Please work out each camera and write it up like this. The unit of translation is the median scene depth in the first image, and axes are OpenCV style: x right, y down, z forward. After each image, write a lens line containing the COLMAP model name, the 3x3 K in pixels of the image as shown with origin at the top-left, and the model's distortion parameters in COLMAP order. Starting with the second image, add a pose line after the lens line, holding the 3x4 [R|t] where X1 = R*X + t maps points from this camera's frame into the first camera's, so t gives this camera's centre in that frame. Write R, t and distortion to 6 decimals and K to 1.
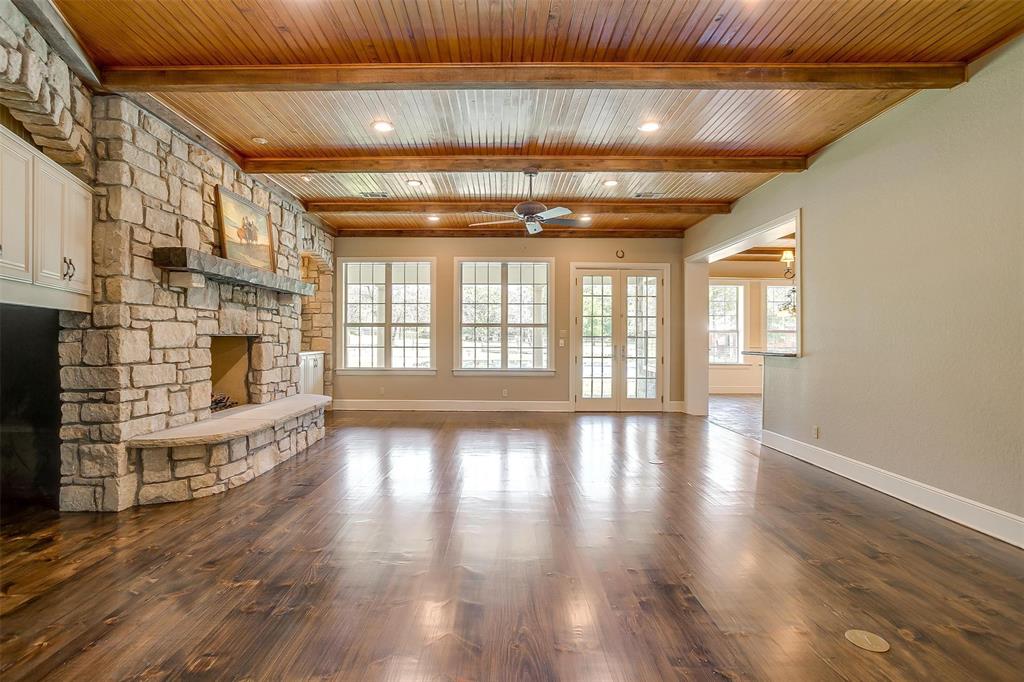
lens RADIAL K [[499.4, 0, 503.2], [0, 499.4, 334.5], [0, 0, 1]] dist [-0.048168, 0.024281]
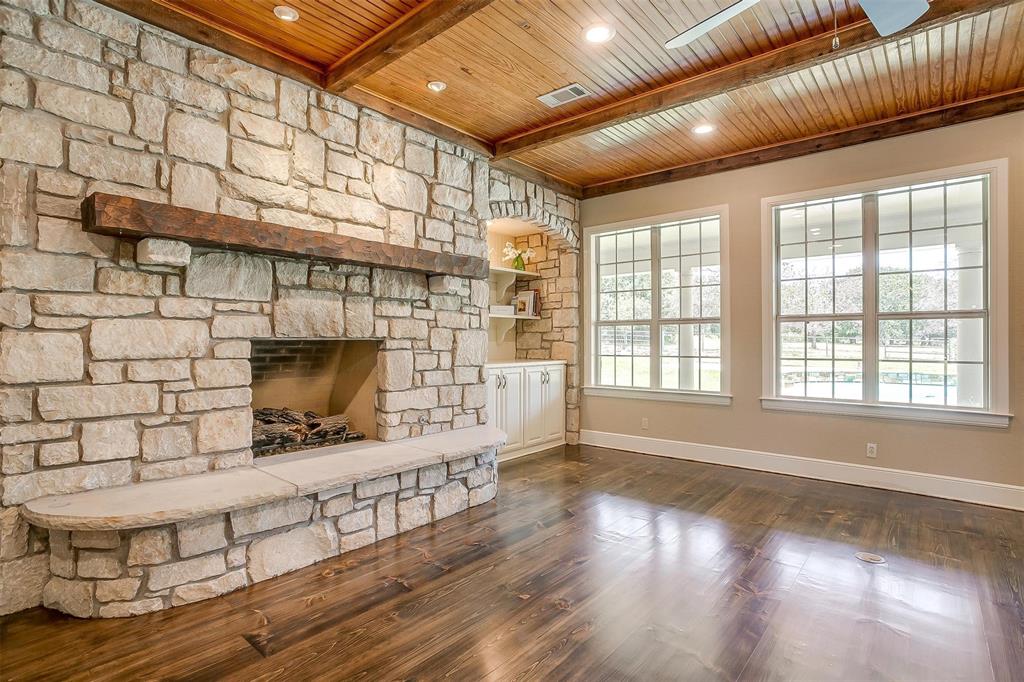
lens RADIAL K [[518.1, 0, 509.9], [0, 518.1, 335.1], [0, 0, 1]] dist [-0.022251, 0.007169]
pose [[0.759656, -0.010099, -0.650246, 0.102487], [0.006138, 0.999946, -0.008359, 0.003502], [0.650296, 0.002359, 0.759677, 0.619396]]
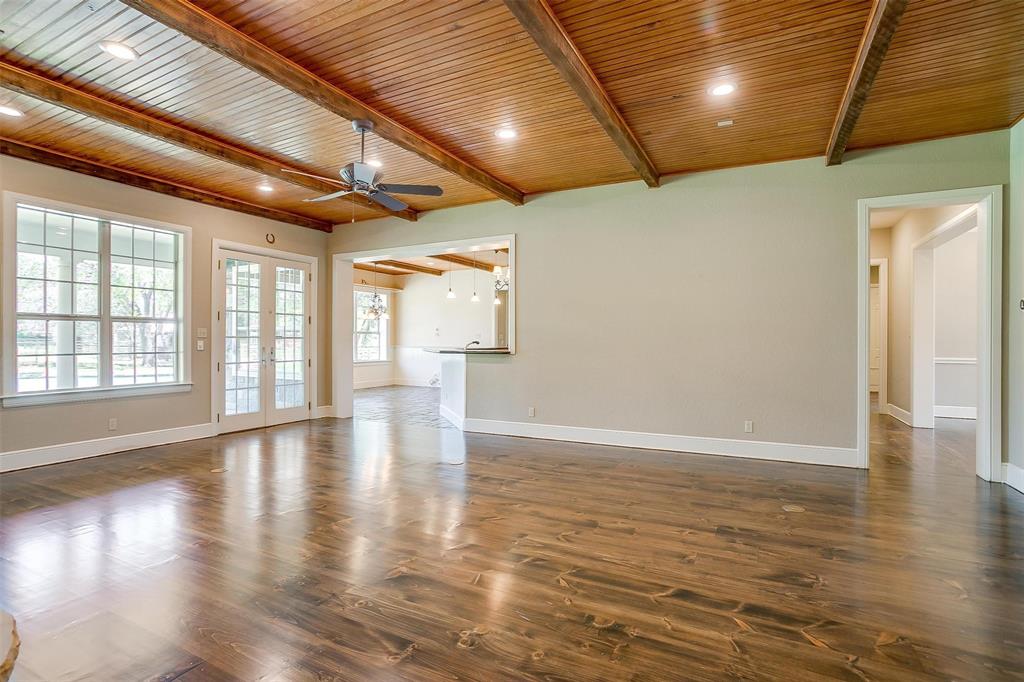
lens RADIAL K [[499.4, 0, 508.4], [0, 499.4, 337.9], [0, 0, 1]] dist [-0.048168, 0.024281]
pose [[0.458745, 0.000506, 0.888568, -0.528701], [-0.005993, 0.999979, 0.002525, 0.001533], [-0.888548, -0.006483, 0.458738, 0.440531]]
